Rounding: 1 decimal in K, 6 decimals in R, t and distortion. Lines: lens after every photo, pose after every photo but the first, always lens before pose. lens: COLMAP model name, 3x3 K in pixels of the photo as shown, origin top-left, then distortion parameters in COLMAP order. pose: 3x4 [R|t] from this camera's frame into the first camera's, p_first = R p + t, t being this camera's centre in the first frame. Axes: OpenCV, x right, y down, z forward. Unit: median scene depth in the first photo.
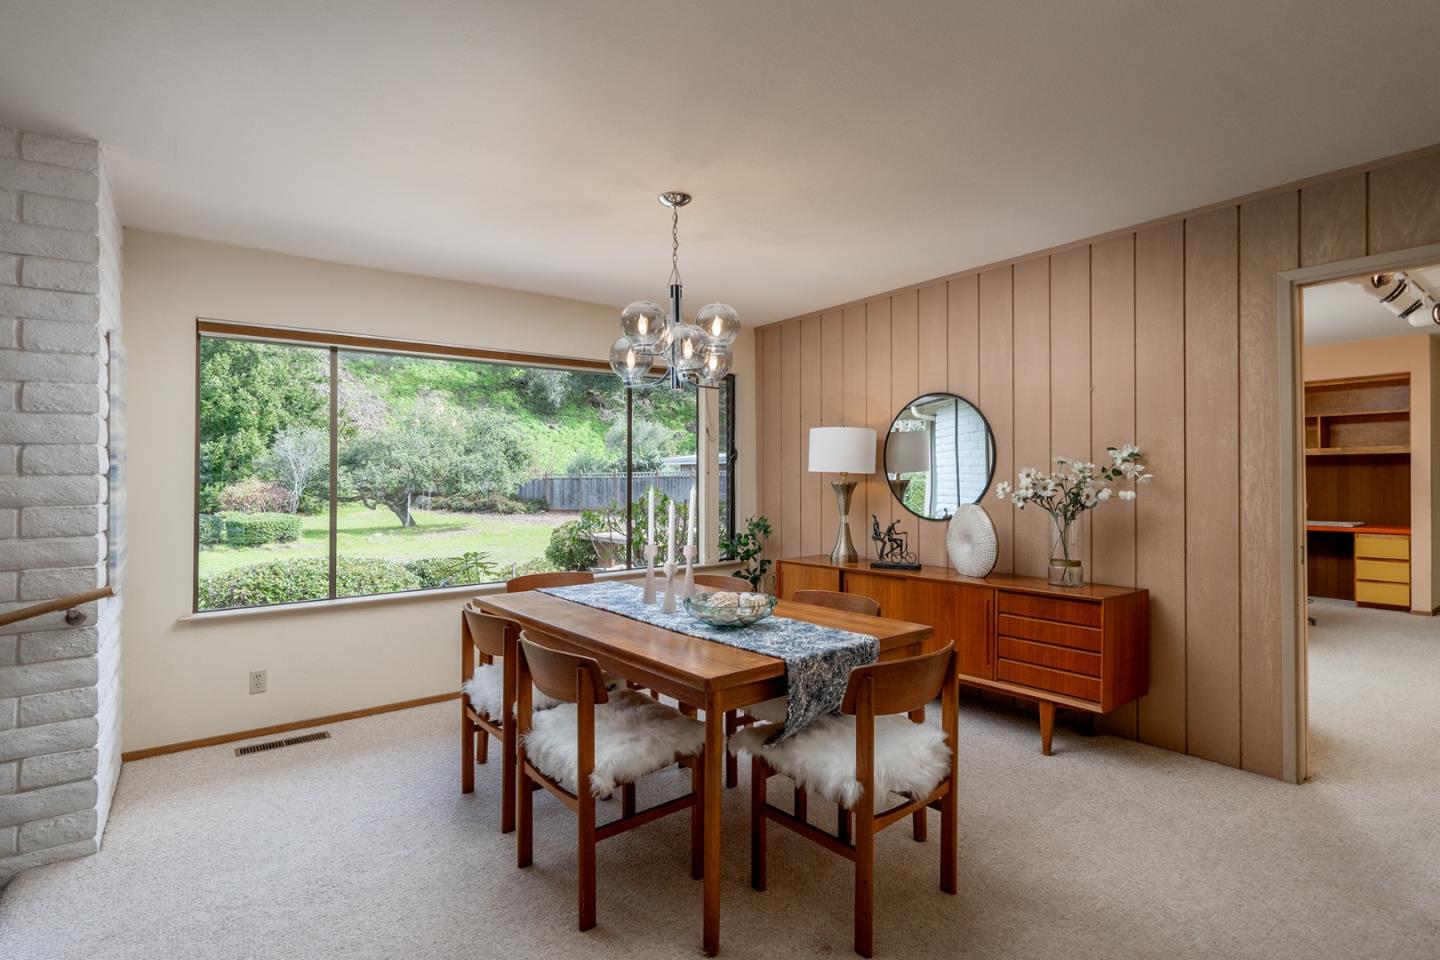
lens RADIAL K [[705.9, 0, 721.4], [0, 705.9, 466.8], [0, 0, 1]] dist [-0.001602, 0.000093]
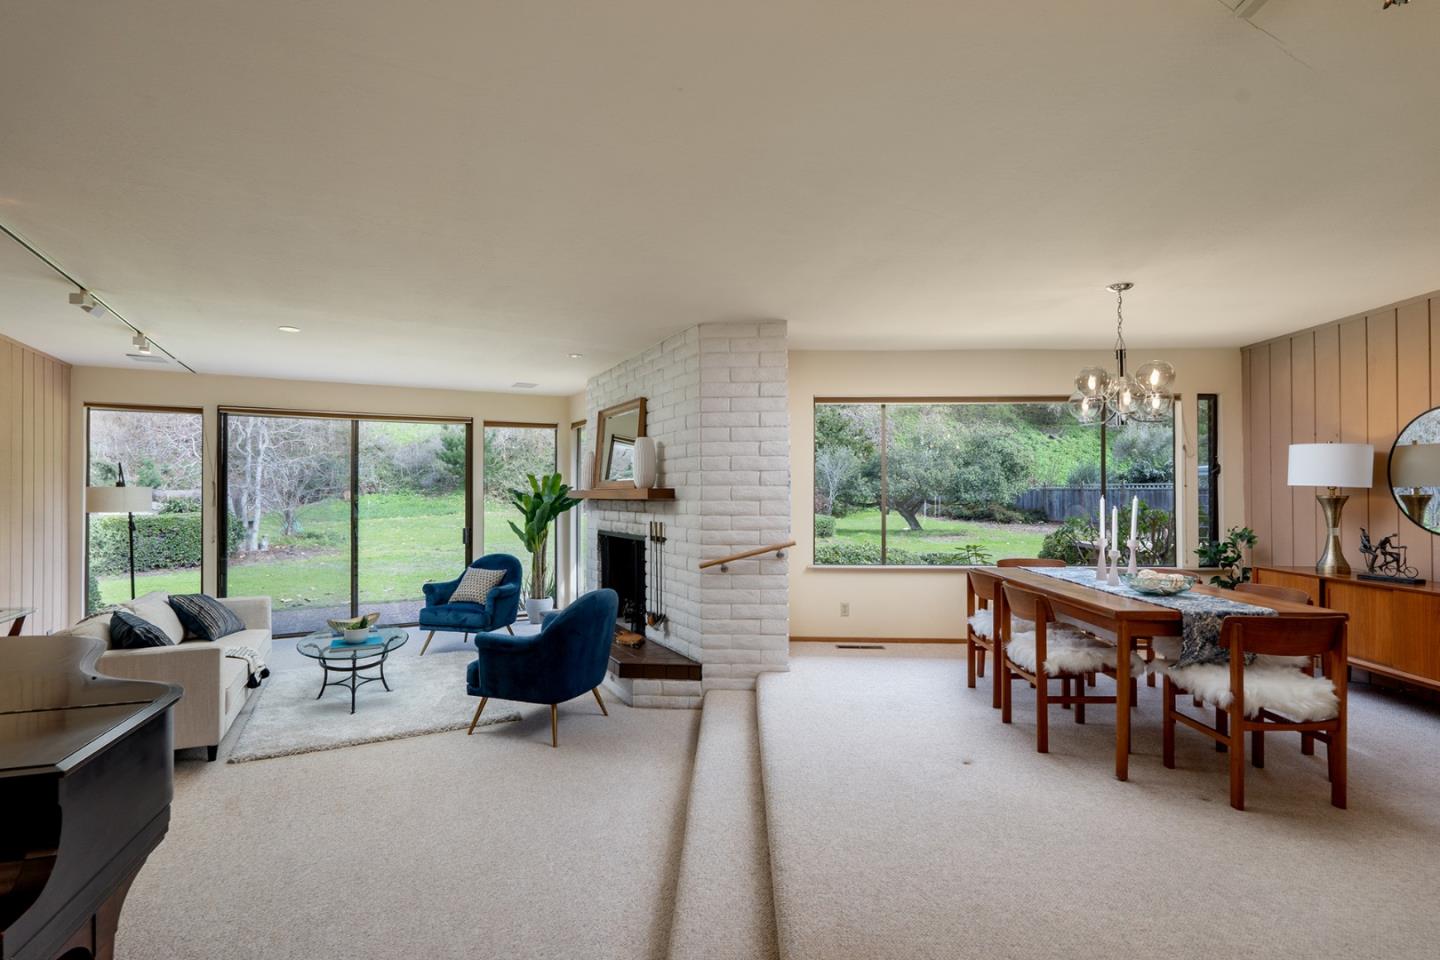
lens RADIAL K [[705.9, 0, 721.4], [0, 705.9, 466.8], [0, 0, 1]] dist [-0.001602, 0.000093]
pose [[0.778586, -0.010211, -0.627454, 0.134801], [0.001249, 0.999891, -0.014721, -0.007175], [0.627536, 0.010678, 0.778514, -0.393629]]
